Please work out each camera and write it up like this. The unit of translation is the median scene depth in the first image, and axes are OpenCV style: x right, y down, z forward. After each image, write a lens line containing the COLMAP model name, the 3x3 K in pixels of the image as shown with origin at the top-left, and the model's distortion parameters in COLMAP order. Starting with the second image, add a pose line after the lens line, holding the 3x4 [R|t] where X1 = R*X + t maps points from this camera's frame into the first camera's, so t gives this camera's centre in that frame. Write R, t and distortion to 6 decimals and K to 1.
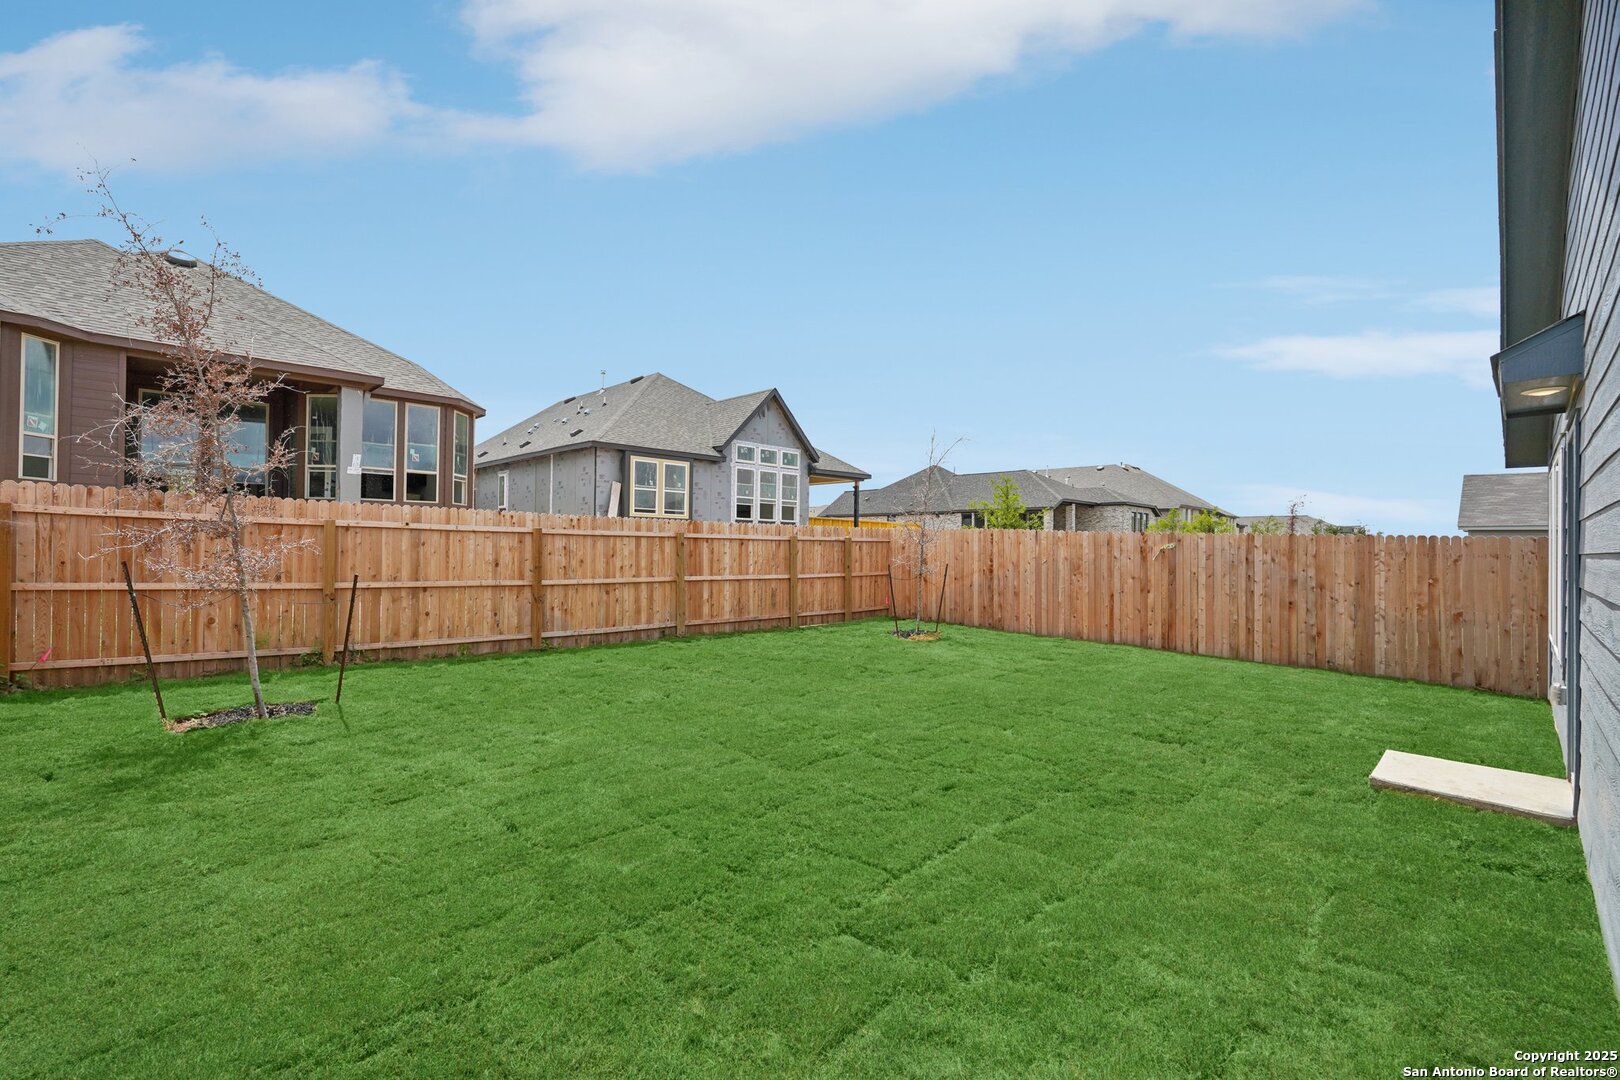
lens RADIAL K [[724.2, 0, 814.0], [0, 724.2, 544.9], [0, 0, 1]] dist [-0.003251, -0.000239]
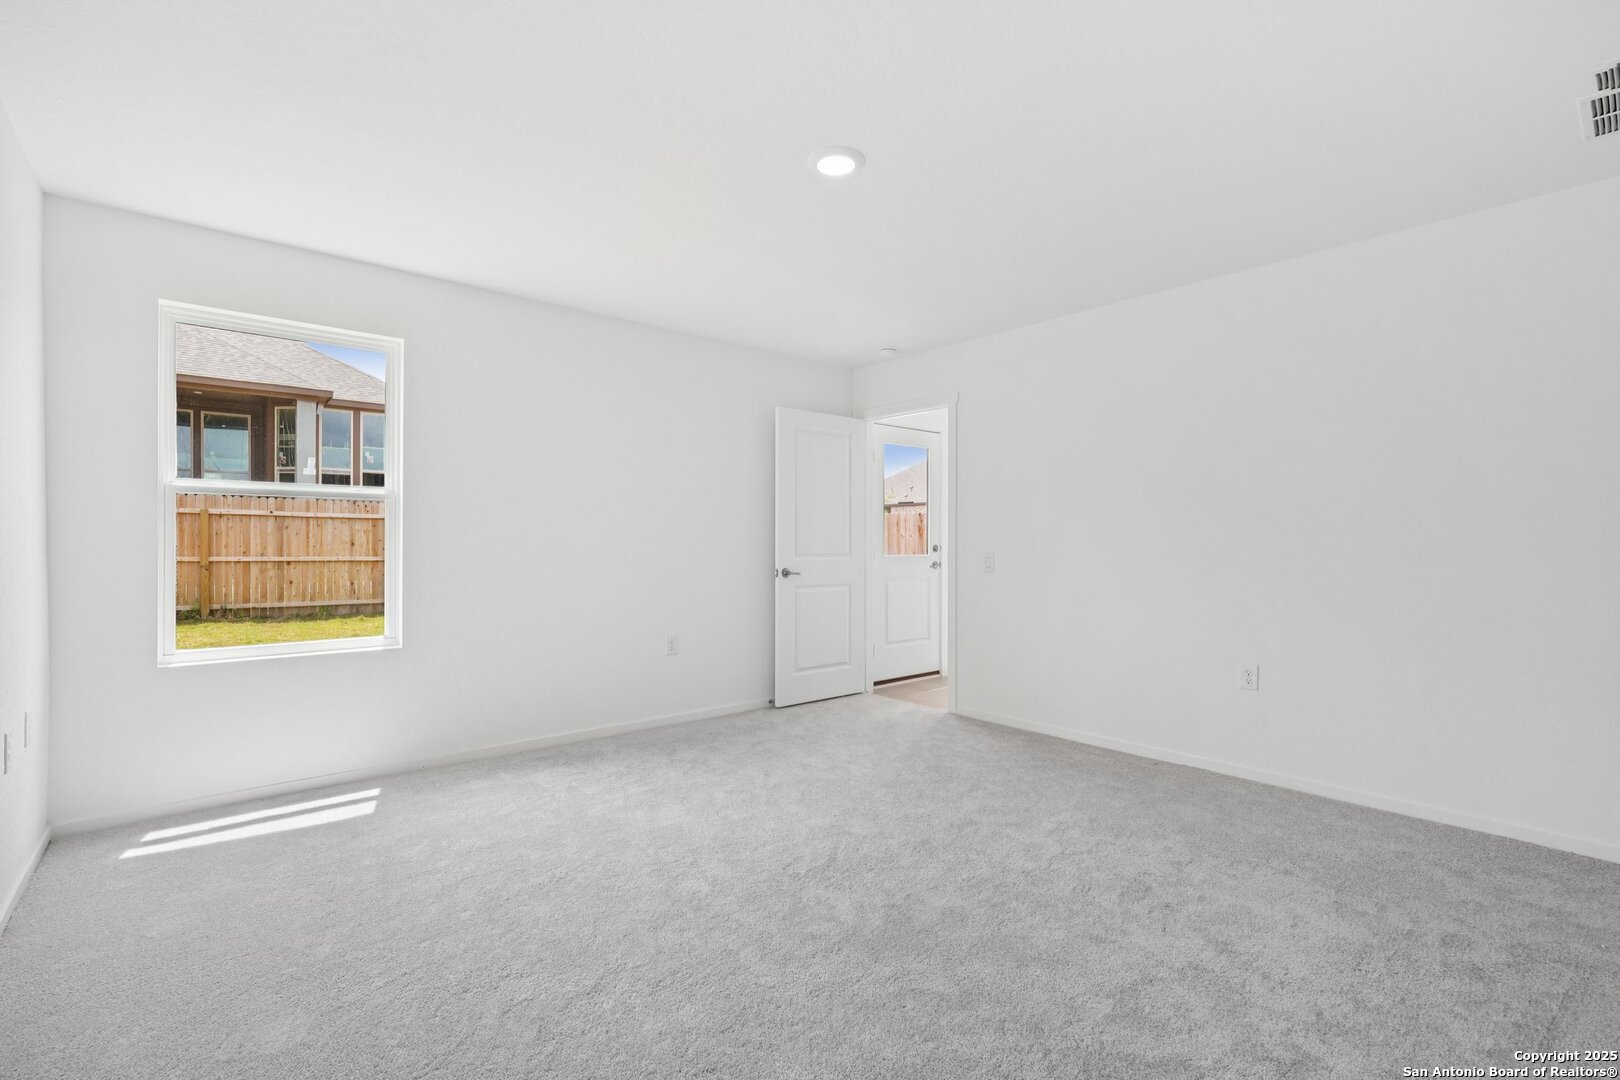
lens RADIAL K [[724.2, 0, 814.0], [0, 724.2, 544.9], [0, 0, 1]] dist [-0.003251, -0.000239]
pose [[0.997894, -0.010152, -0.064061, 0.392948], [0.010764, 0.999900, 0.009206, 0.022603], [0.063961, -0.009876, 0.997904, -0.184375]]
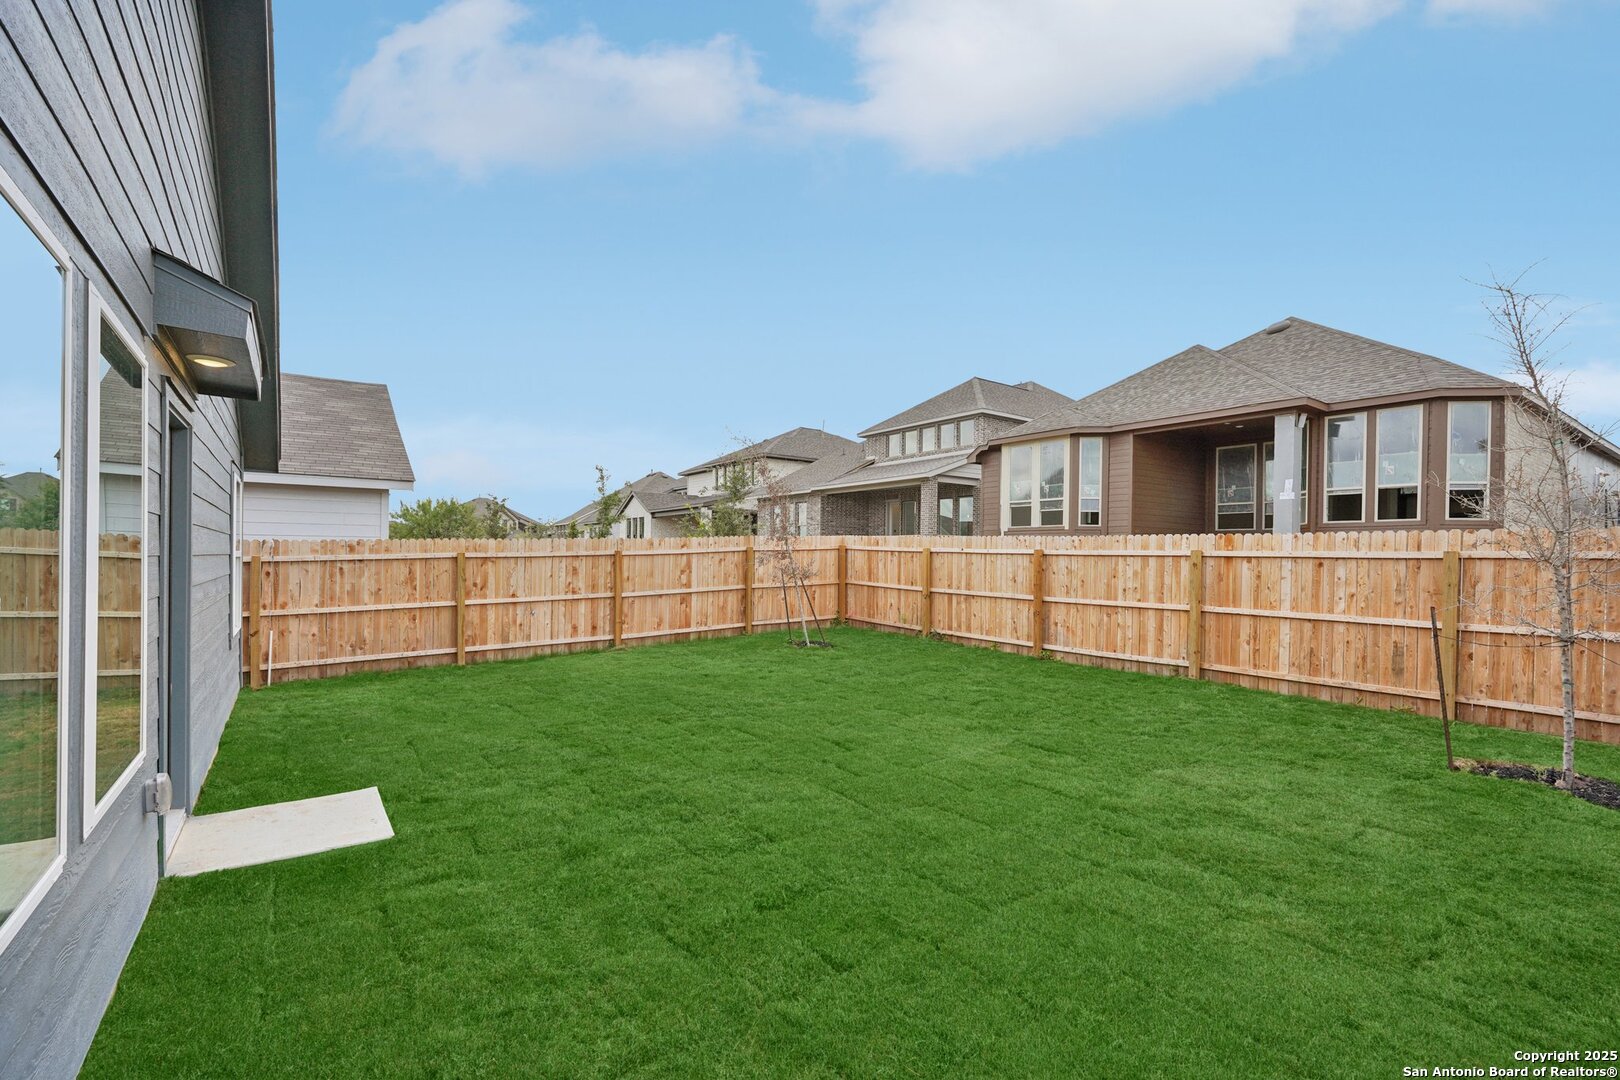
lens RADIAL K [[715.9, 0, 800.8], [0, 715.9, 540.5], [0, 0, 1]] dist [-0.025723, 0.013758]
pose [[-0.180698, -0.035367, -0.982903, 0.702645], [-0.010892, 0.999364, -0.033956, 0.003665], [0.983478, 0.004570, -0.180968, 0.758938]]
